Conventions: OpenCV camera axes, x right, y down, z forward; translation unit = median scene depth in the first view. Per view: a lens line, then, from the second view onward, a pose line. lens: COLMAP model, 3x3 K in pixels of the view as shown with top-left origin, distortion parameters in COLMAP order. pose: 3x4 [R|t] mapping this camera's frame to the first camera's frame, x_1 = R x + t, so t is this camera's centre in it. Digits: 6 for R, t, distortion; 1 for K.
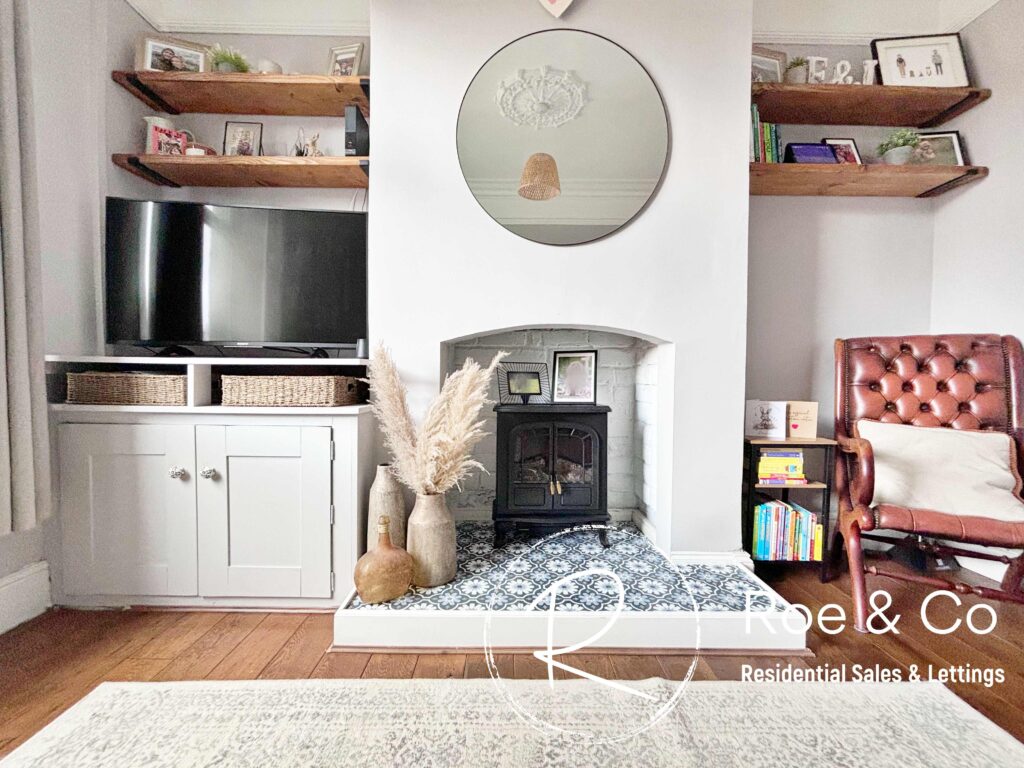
lens RADIAL K [[412.0, 0, 511.4], [0, 412.0, 384.7], [0, 0, 1]] dist [-0.001607, 0.000672]
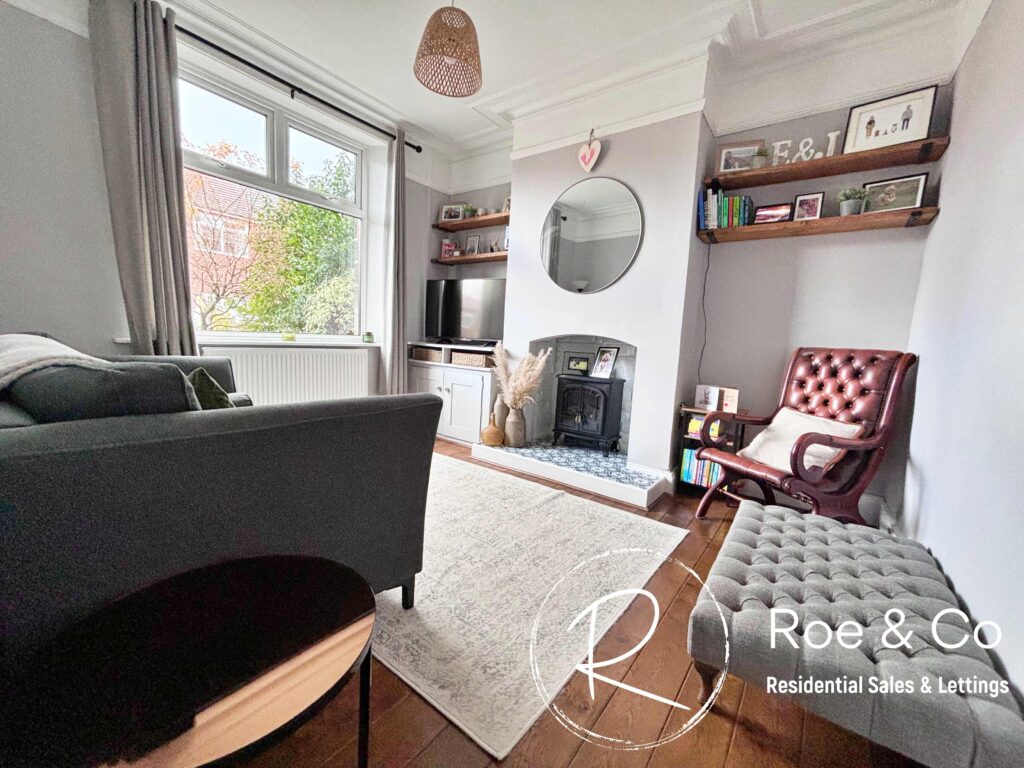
lens RADIAL K [[412.0, 0, 509.0], [0, 412.0, 392.1], [0, 0, 1]] dist [-0.001607, 0.000672]
pose [[0.787411, 0.114975, -0.605610, 1.070822], [-0.060625, 0.992133, 0.109531, -0.070951], [0.613439, -0.049531, 0.788187, -0.760623]]
